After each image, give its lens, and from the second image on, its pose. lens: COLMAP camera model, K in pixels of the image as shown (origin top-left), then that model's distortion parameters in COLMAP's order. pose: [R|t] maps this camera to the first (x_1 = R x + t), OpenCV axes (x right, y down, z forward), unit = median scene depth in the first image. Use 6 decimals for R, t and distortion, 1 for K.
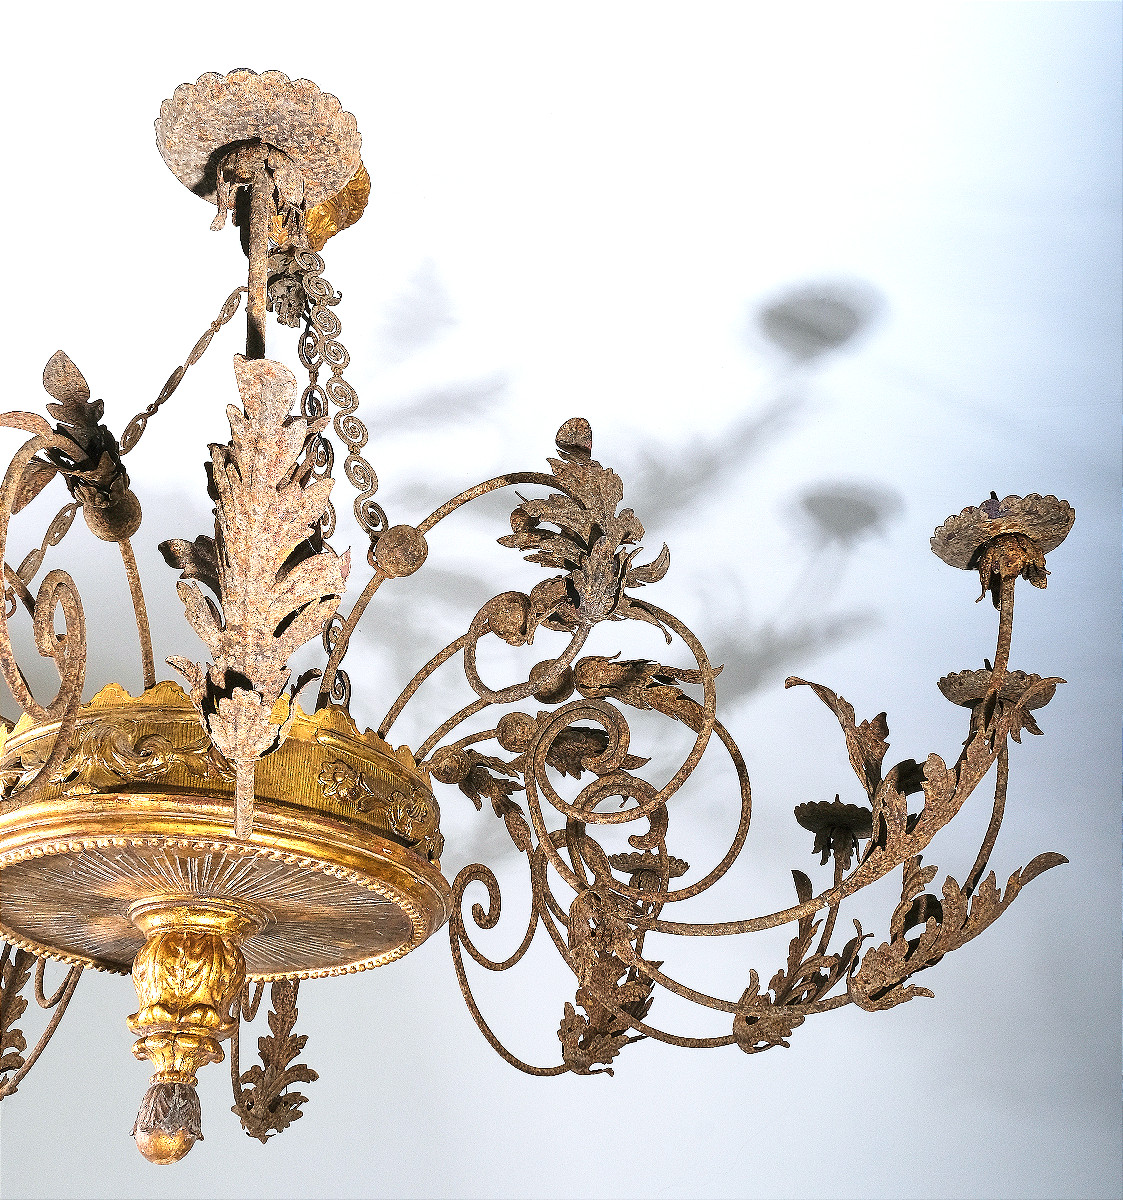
lens RADIAL K [[1424.1, 0, 561.5], [0, 1424.1, 600.0], [0, 0, 1]] dist [0.012871, 0.059162]
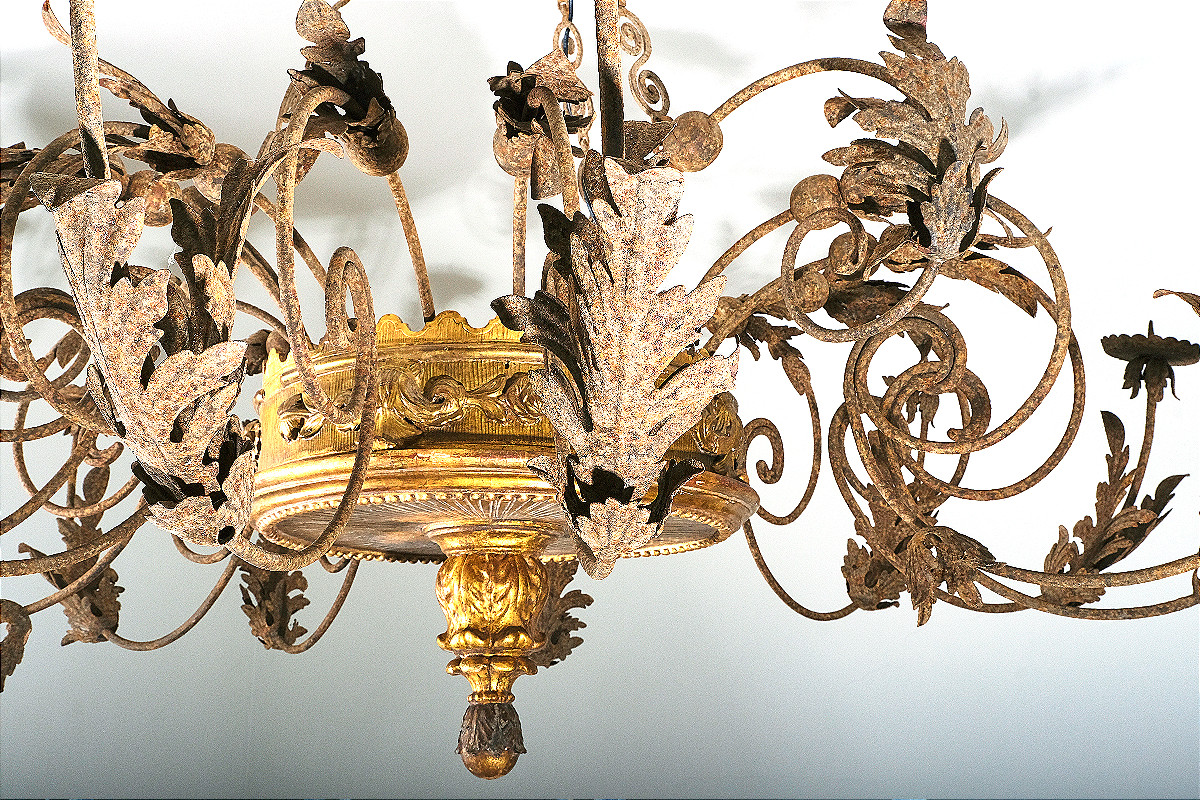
lens RADIAL K [[1468.2, 0, 619.5], [0, 1468.2, 399.8], [0, 0, 1]] dist [0.016378, 0.045438]
pose [[0.995359, -0.034288, -0.089919, -0.084486], [0.059267, 0.954563, 0.292055, -0.153584], [0.075820, -0.296029, 0.952165, 0.099656]]
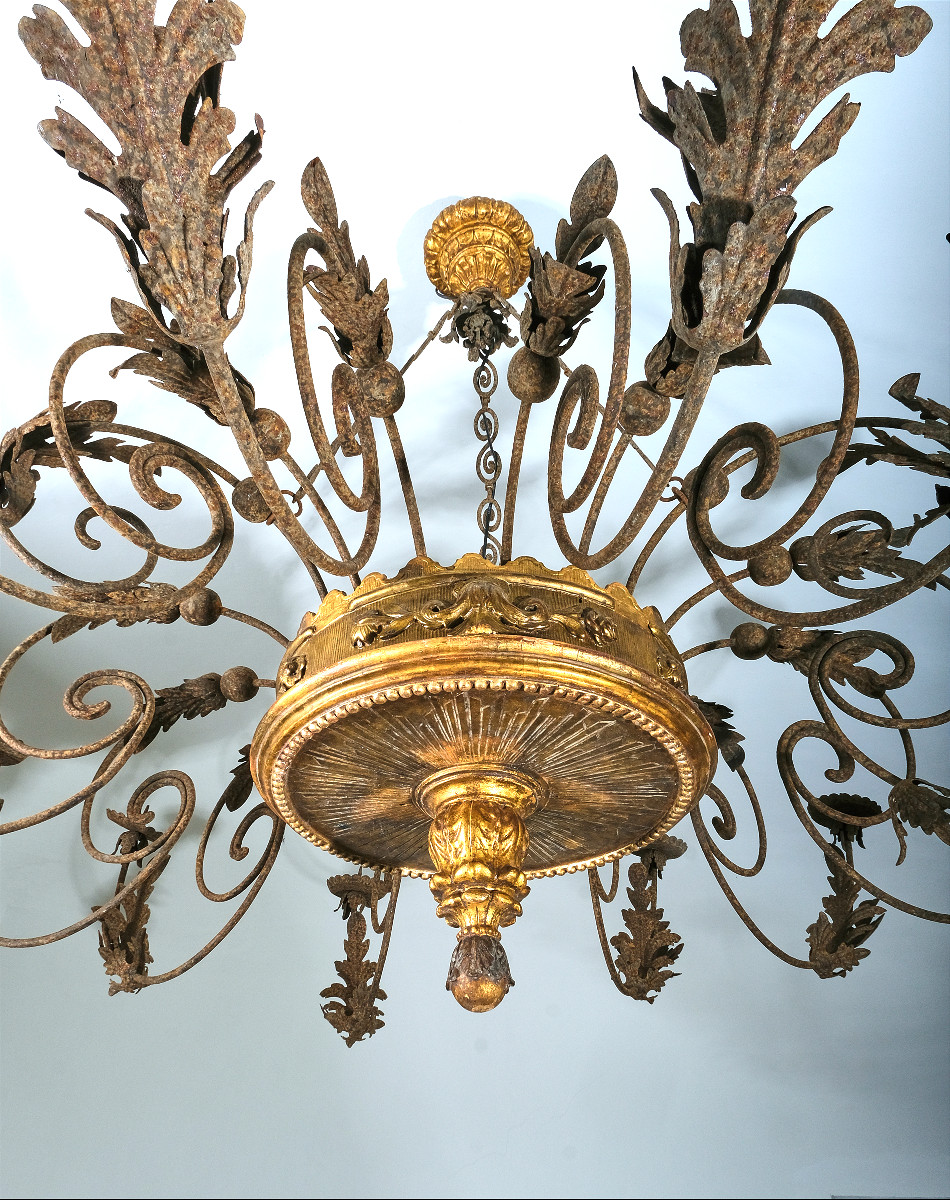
lens RADIAL K [[951.8, 0, 470.5], [0, 951.8, 715.9], [0, 0, 1]] dist [0.002984, 0.003200]
pose [[0.975482, 0.114996, 0.187647, -0.430478], [-0.105747, 0.992664, -0.058610, 0.218113], [-0.193010, 0.037330, 0.980486, 0.310088]]
